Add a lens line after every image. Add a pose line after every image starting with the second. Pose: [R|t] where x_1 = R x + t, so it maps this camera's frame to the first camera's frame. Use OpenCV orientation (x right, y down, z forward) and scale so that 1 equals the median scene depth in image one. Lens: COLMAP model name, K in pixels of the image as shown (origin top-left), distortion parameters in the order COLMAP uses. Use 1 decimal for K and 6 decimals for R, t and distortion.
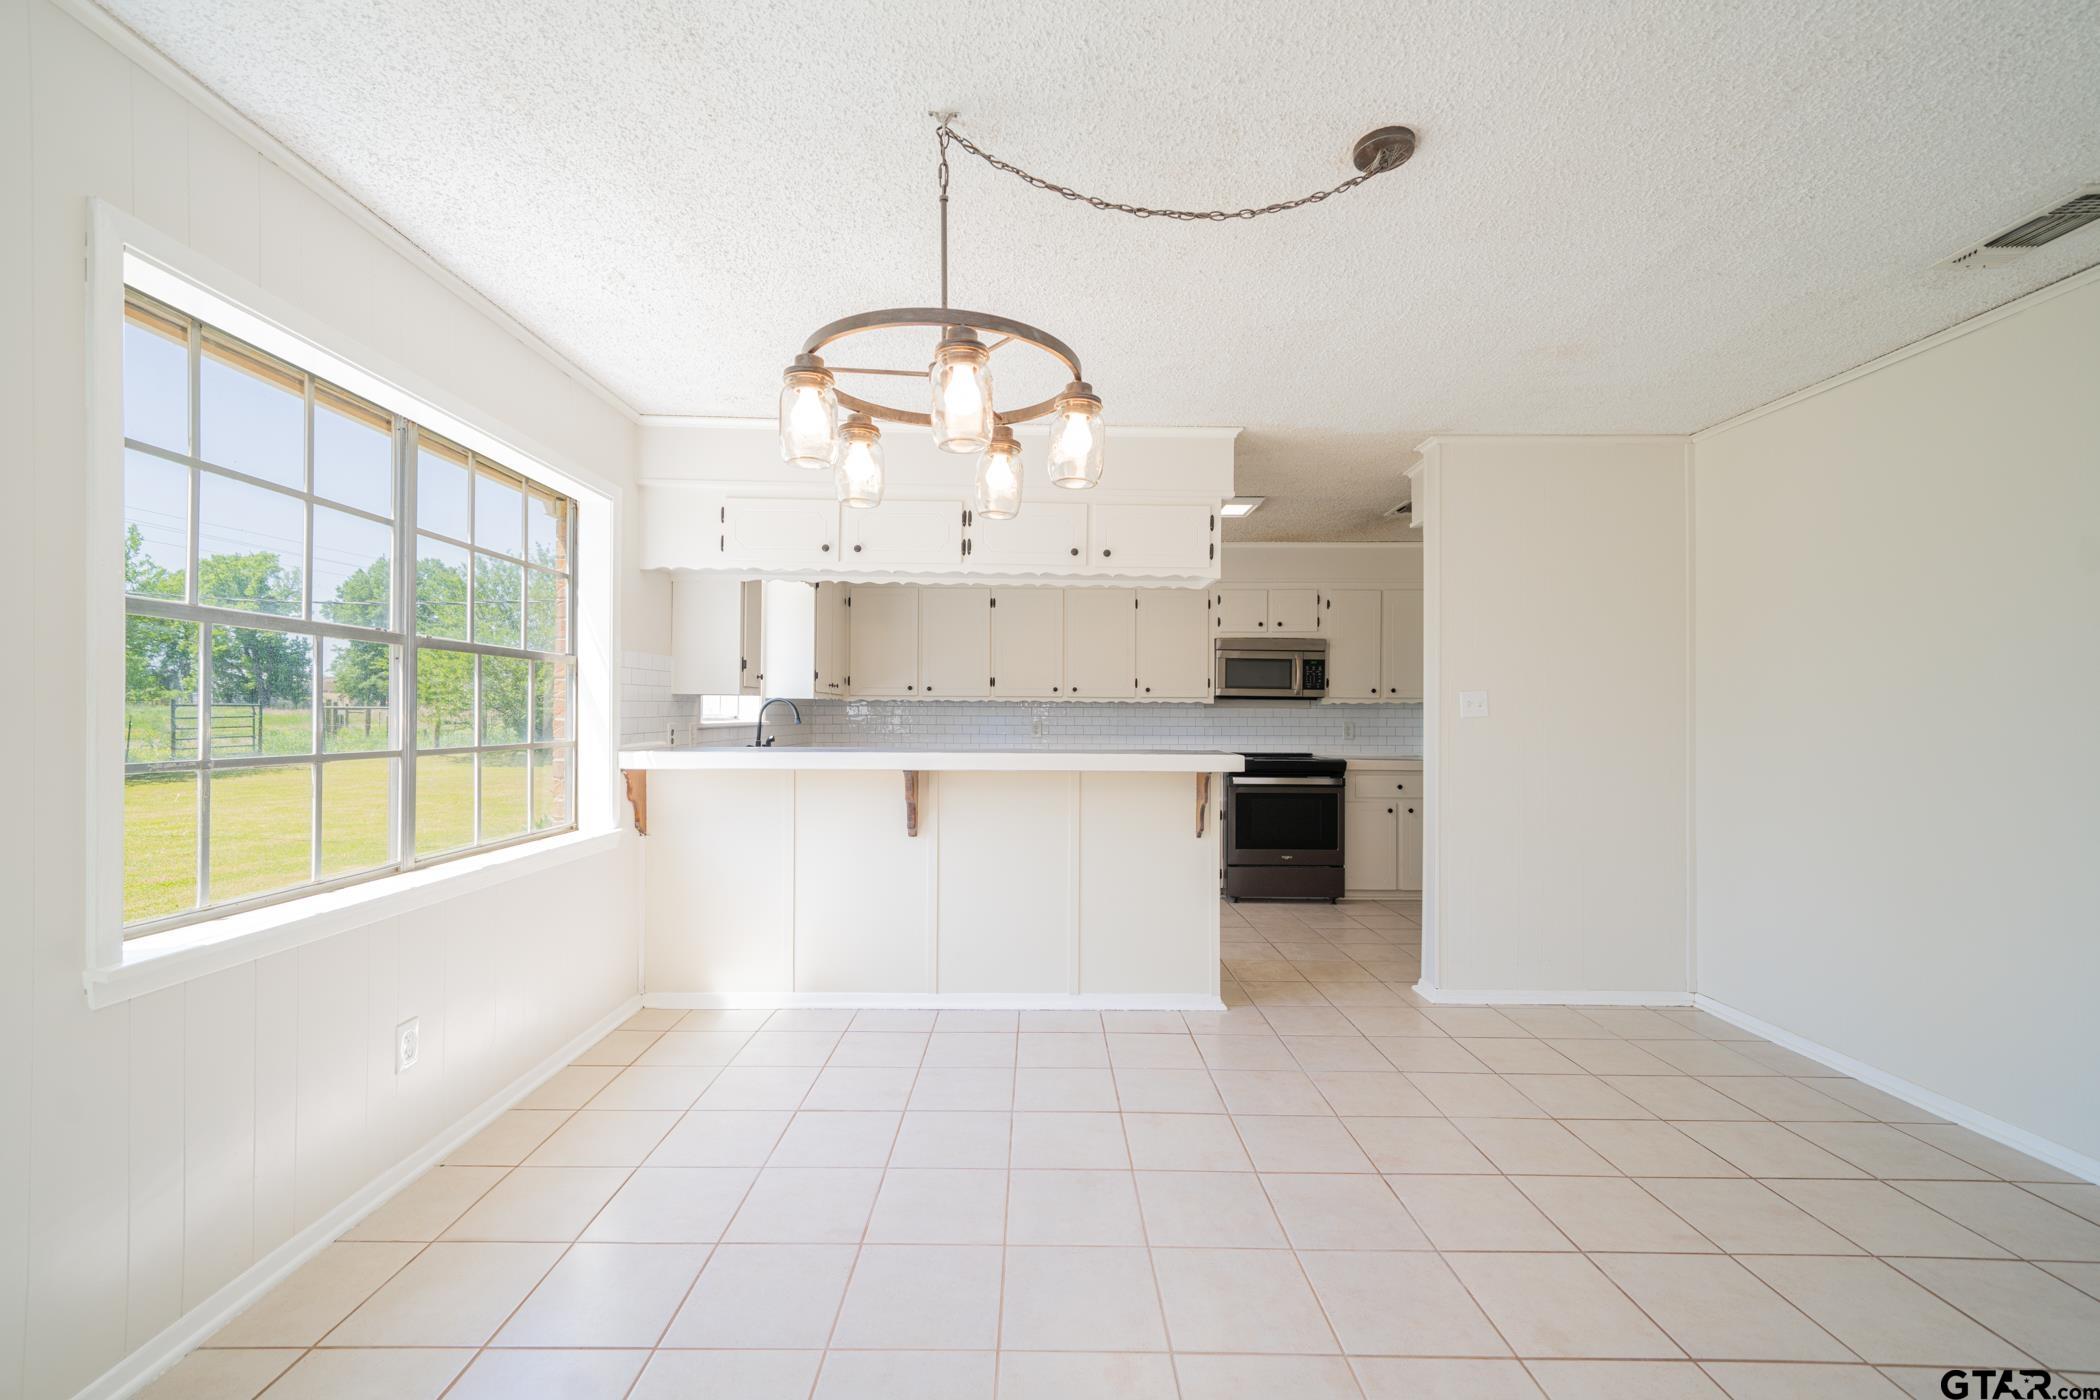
lens RADIAL K [[859.6, 0, 1048.5], [0, 859.6, 706.3], [0, 0, 1]] dist [0.001351, 0.000028]
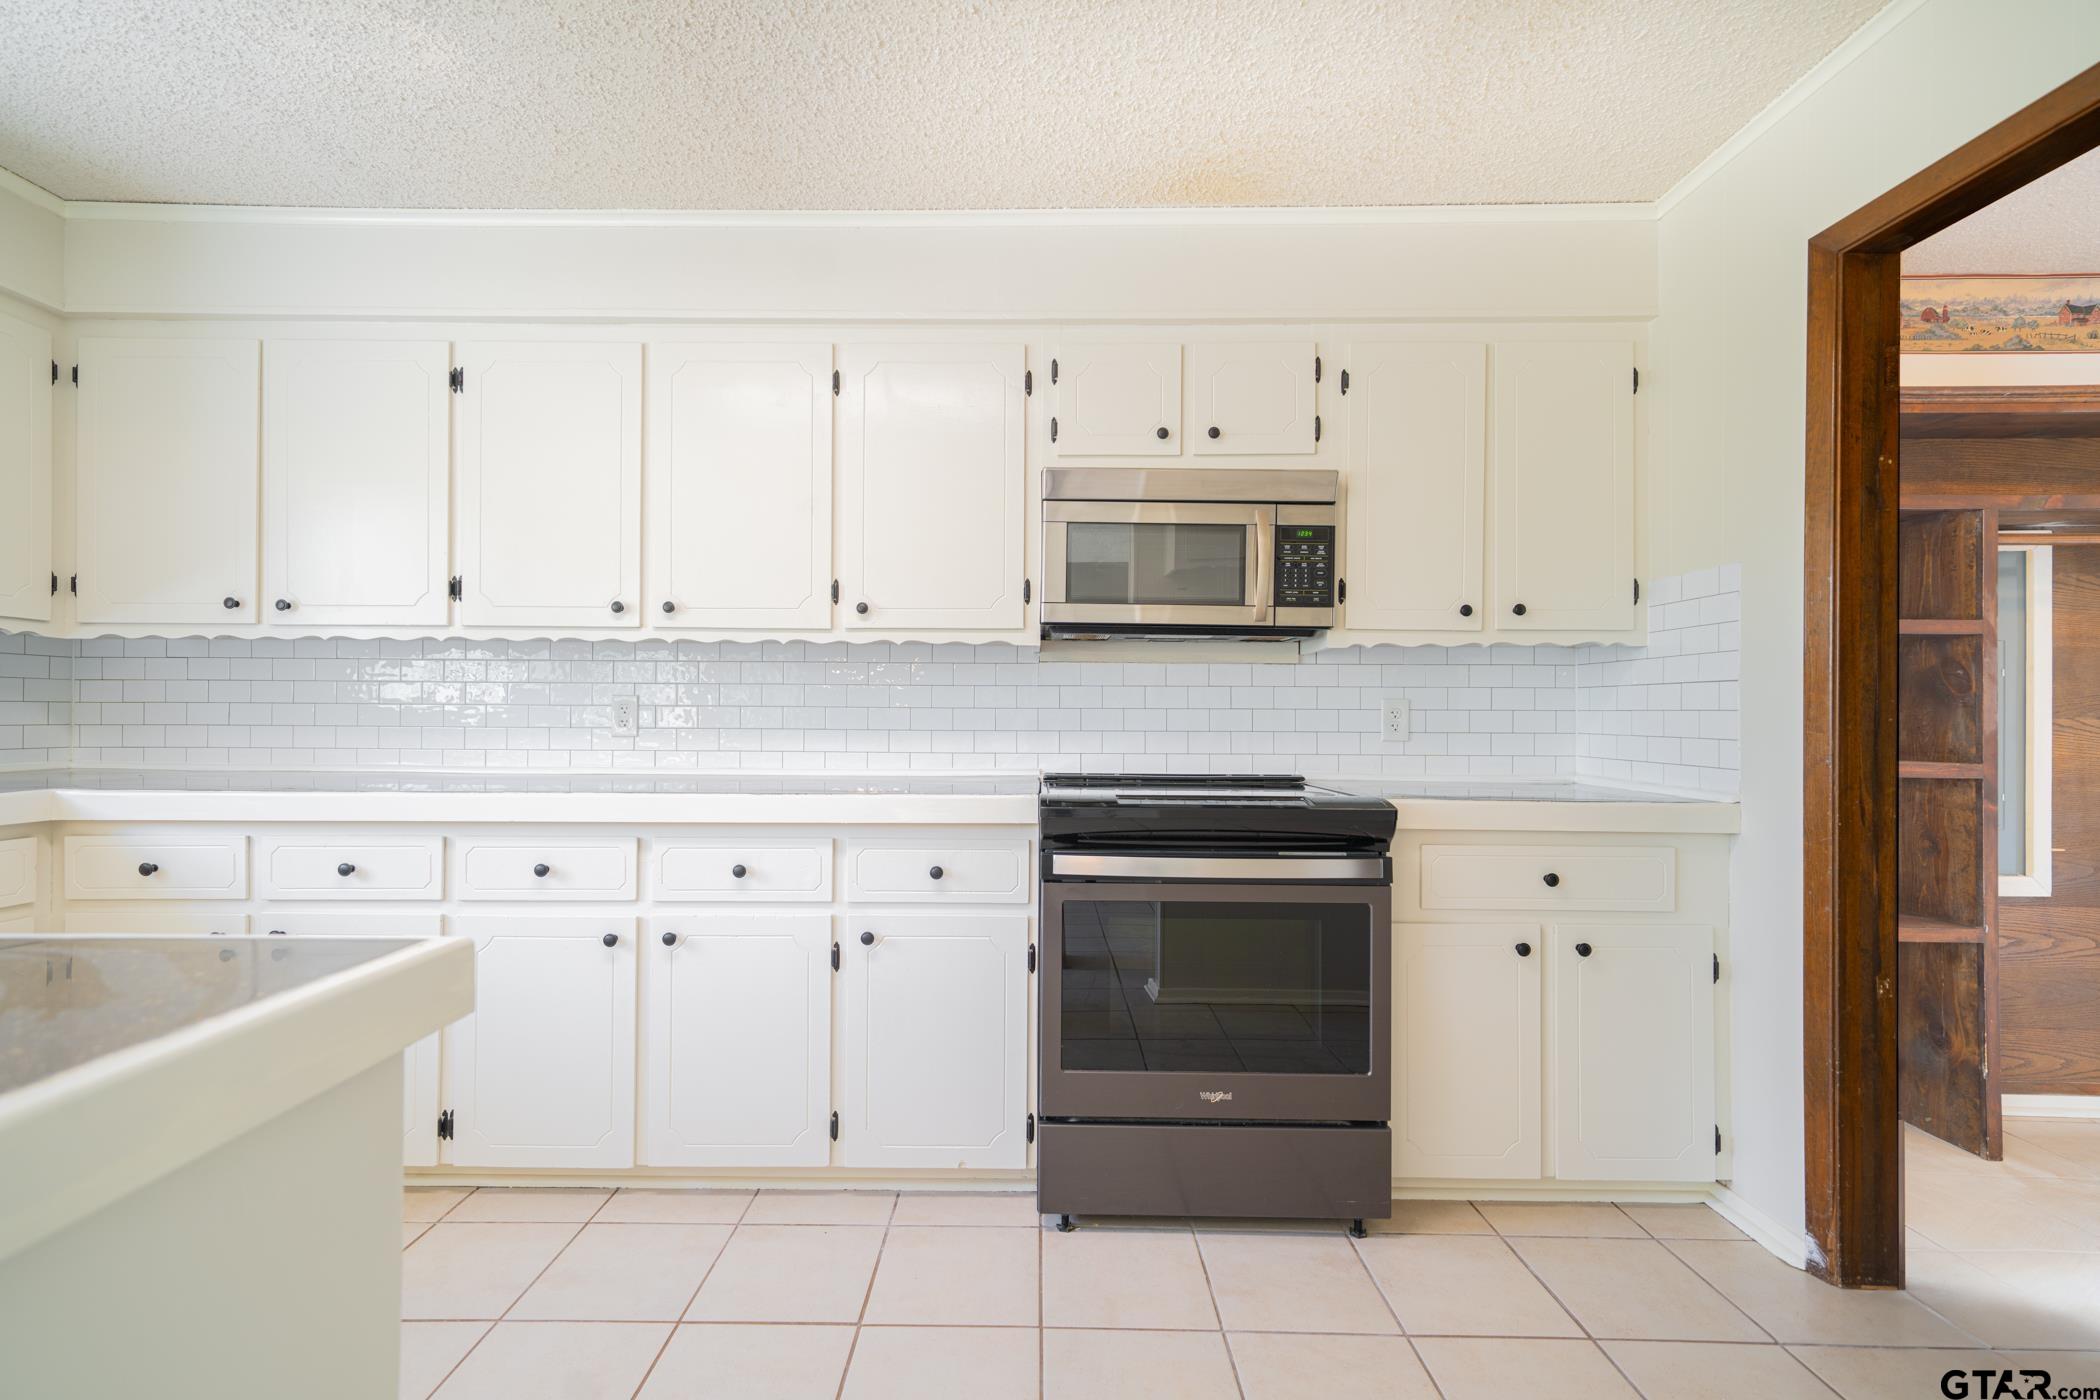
lens RADIAL K [[925.0, 0, 1048.6], [0, 925.0, 699.9], [0, 0, 1]] dist [-0.002987, -0.000083]
pose [[0.999994, 0.000626, -0.003425, 0.197909], [-0.000639, 0.999992, -0.003833, 0.022214], [0.003422, 0.003836, 0.999987, 0.596242]]
